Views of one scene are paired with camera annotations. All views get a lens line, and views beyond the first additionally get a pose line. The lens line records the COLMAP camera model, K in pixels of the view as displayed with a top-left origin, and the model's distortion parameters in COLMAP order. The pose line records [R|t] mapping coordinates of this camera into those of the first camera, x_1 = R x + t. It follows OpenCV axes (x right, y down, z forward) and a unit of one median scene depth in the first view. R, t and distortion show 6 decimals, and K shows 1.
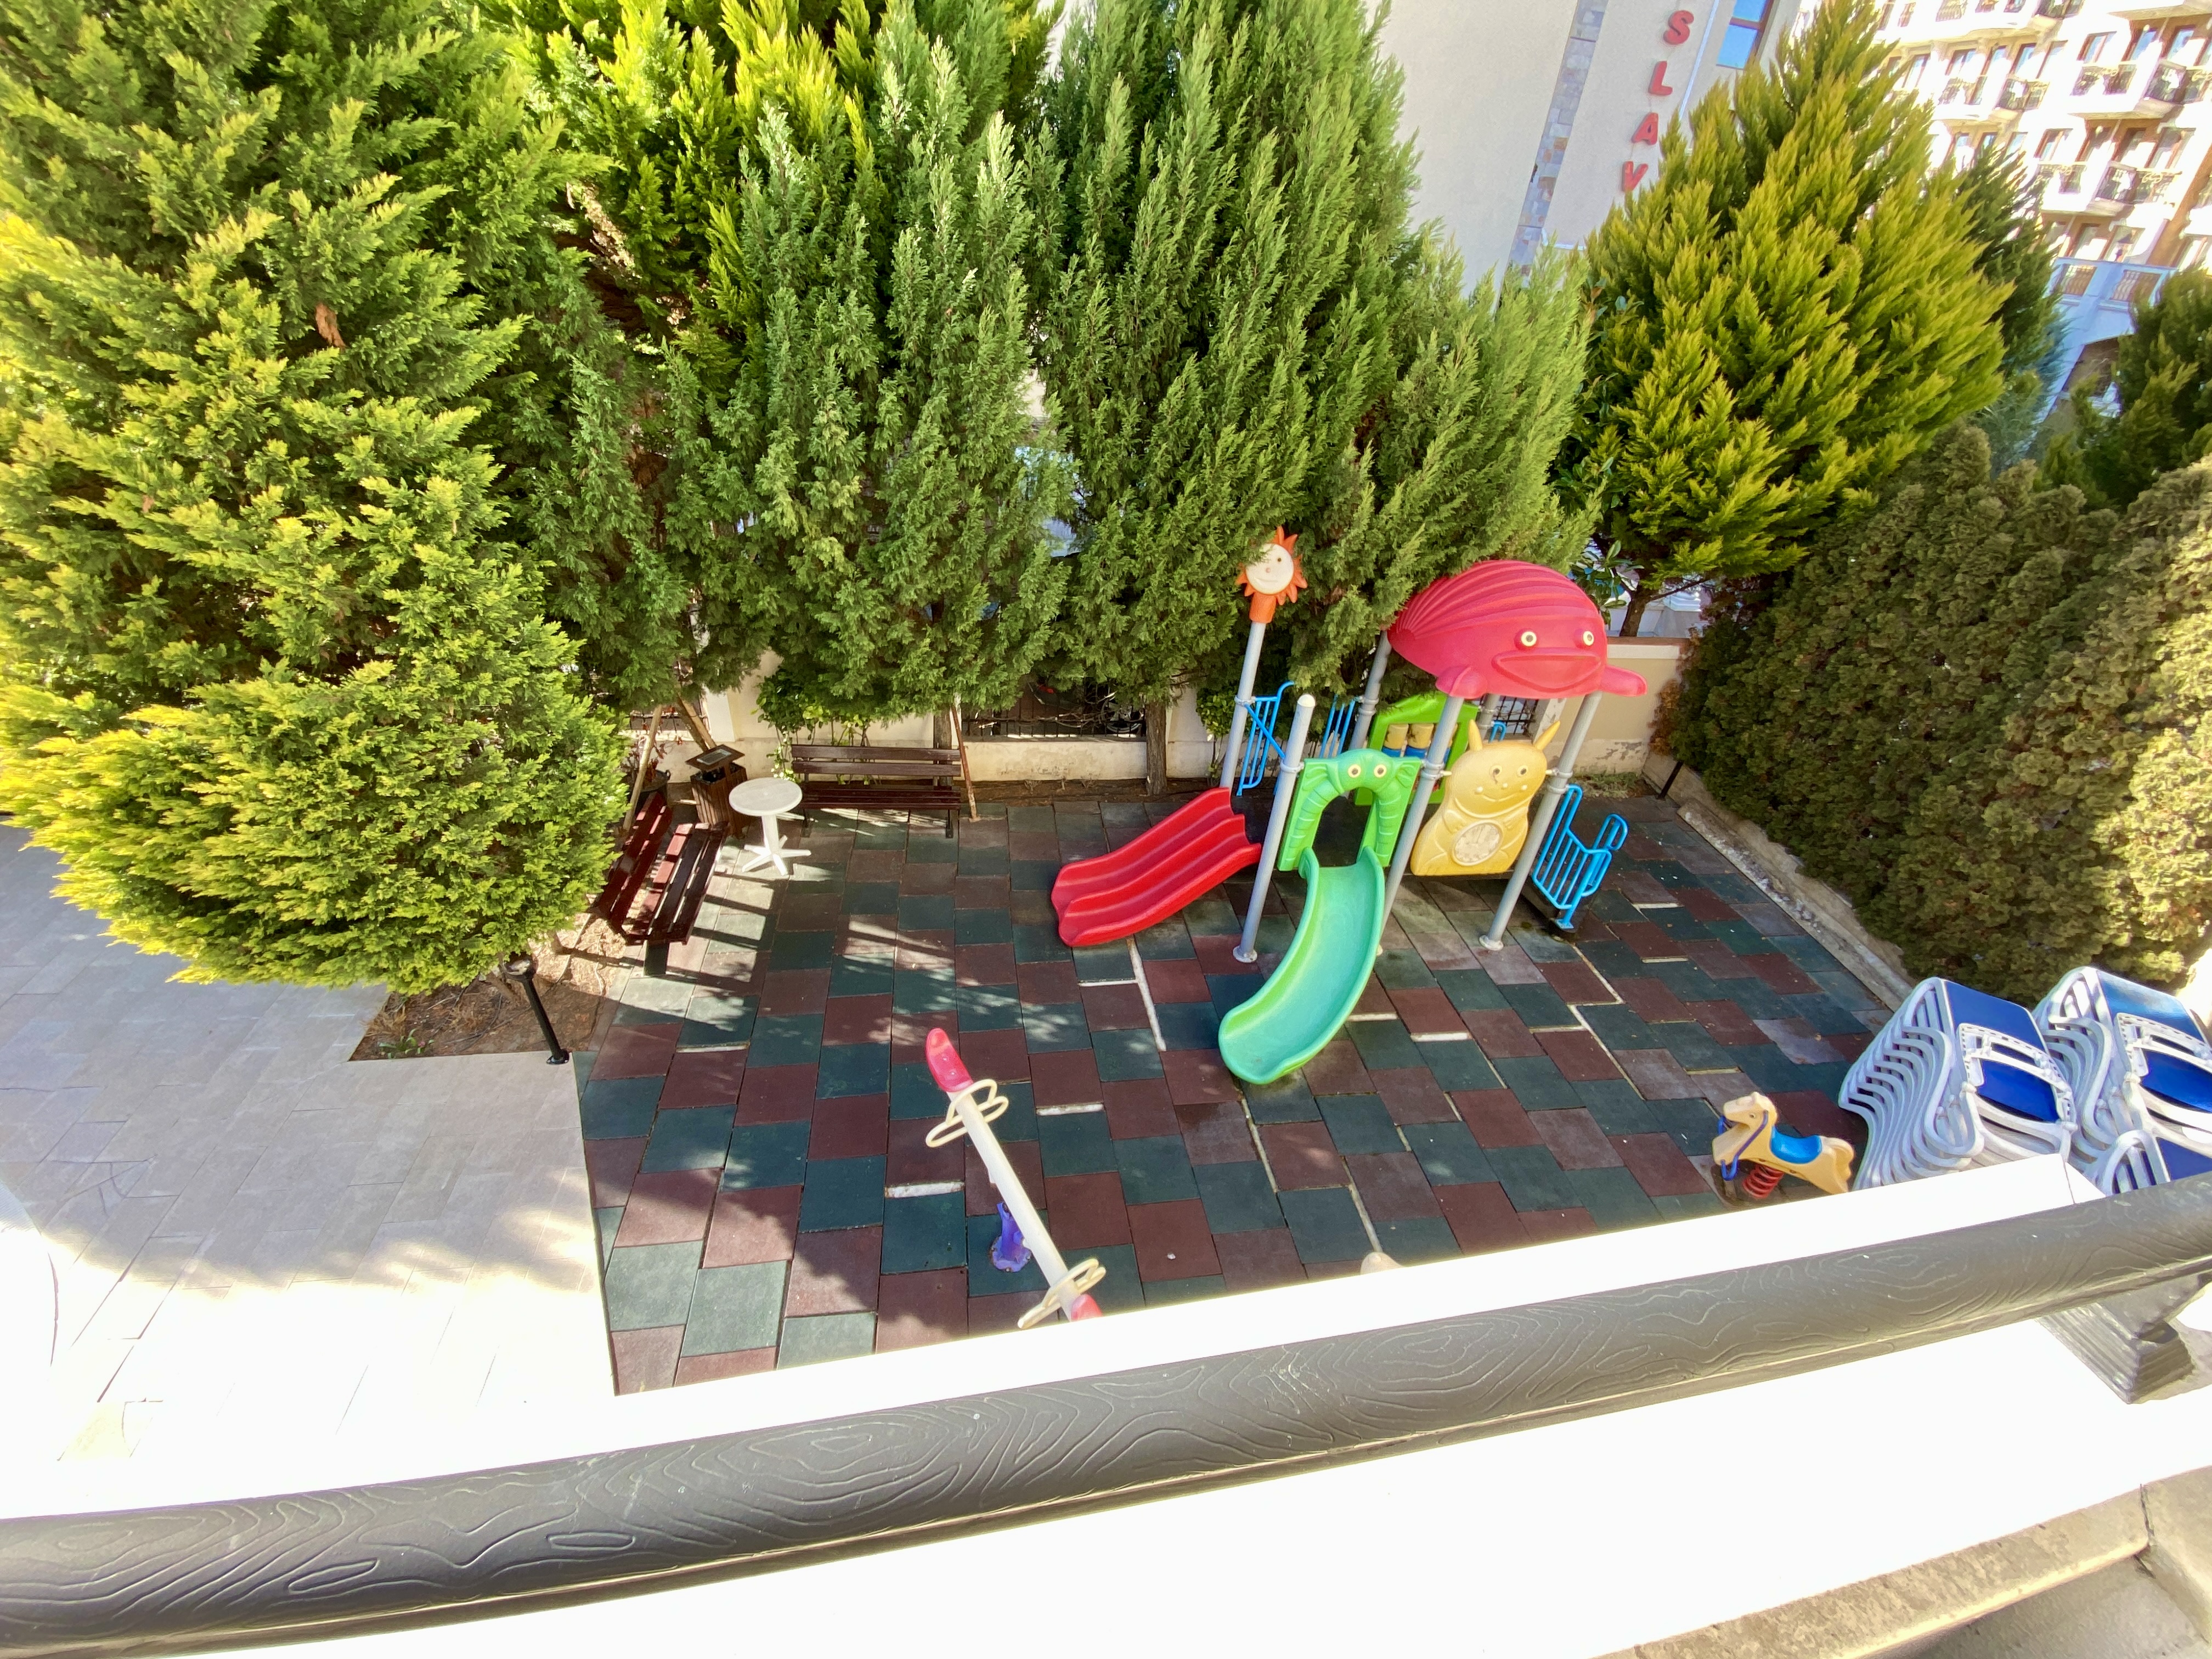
lens RADIAL K [[889.3, 0, 1103.6], [0, 889.3, 845.9], [0, 0, 1]] dist [0.002618, -0.013573]
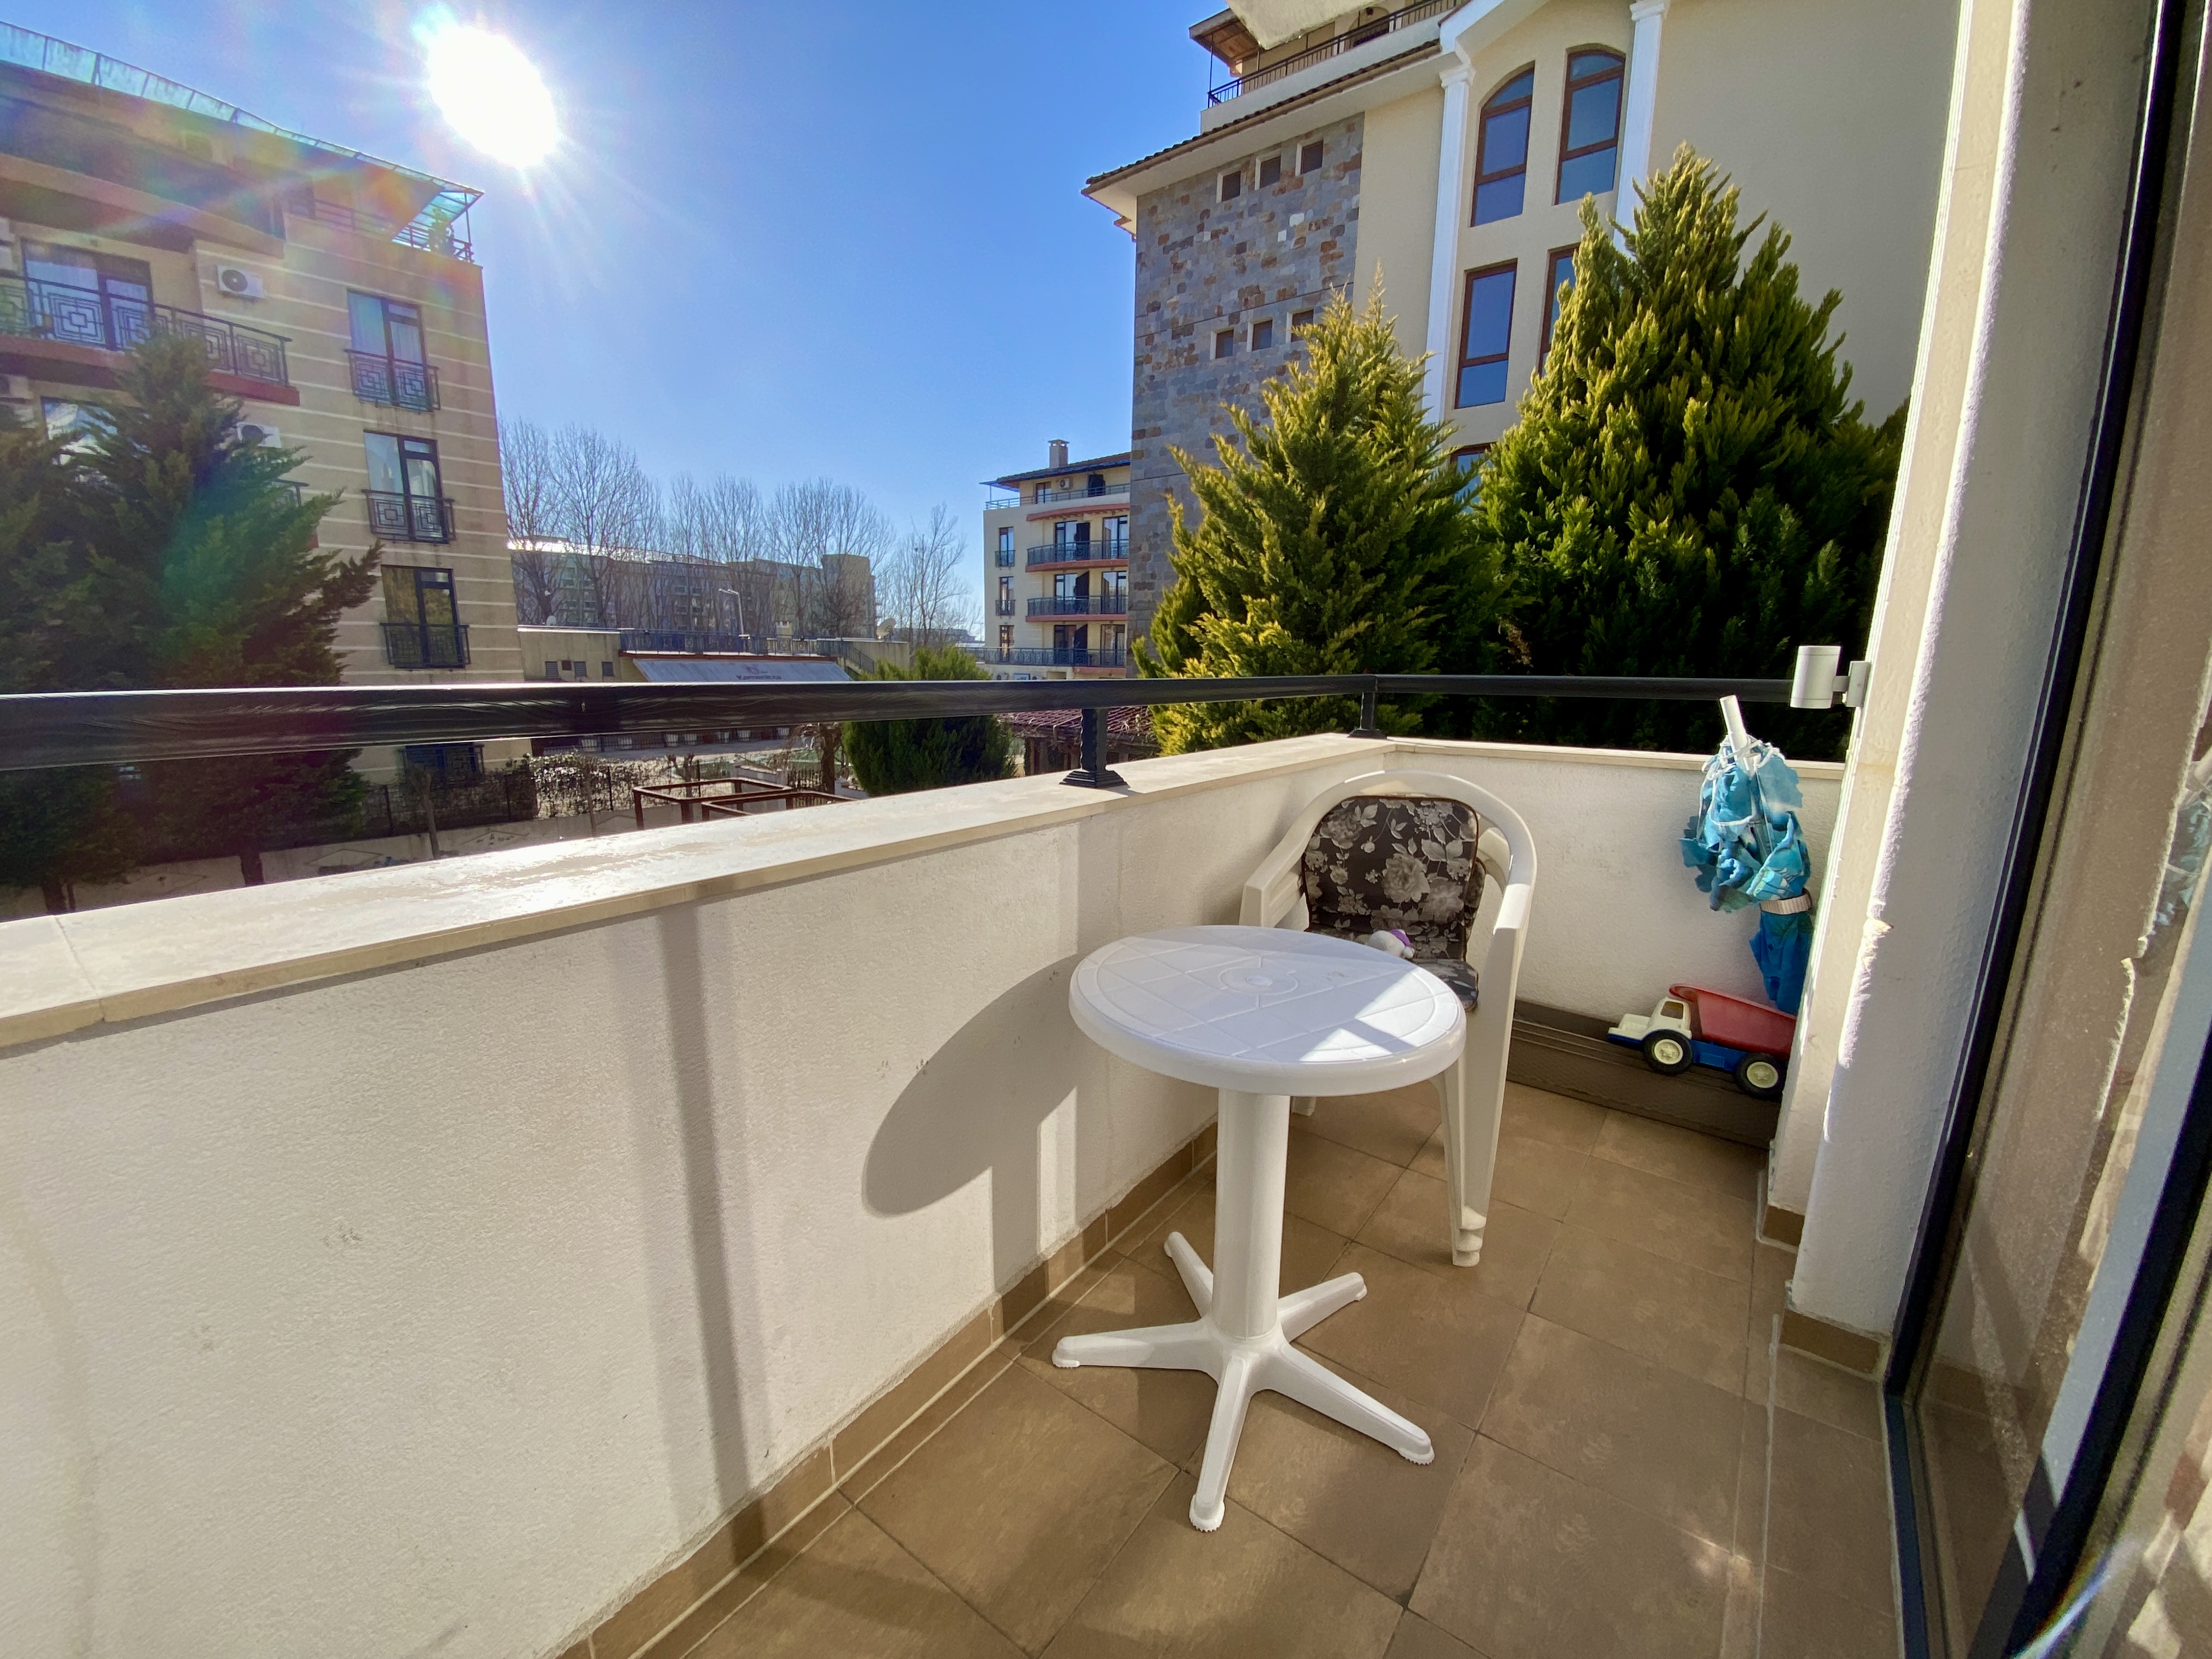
lens RADIAL K [[889.3, 0, 1103.6], [0, 889.3, 845.9], [0, 0, 1]] dist [0.002618, -0.013573]
pose [[0.661750, 0.080467, -0.745394, 0.198009], [-0.392612, 0.884191, -0.253104, 0.388804], [0.638704, 0.460142, 0.616706, -0.353516]]
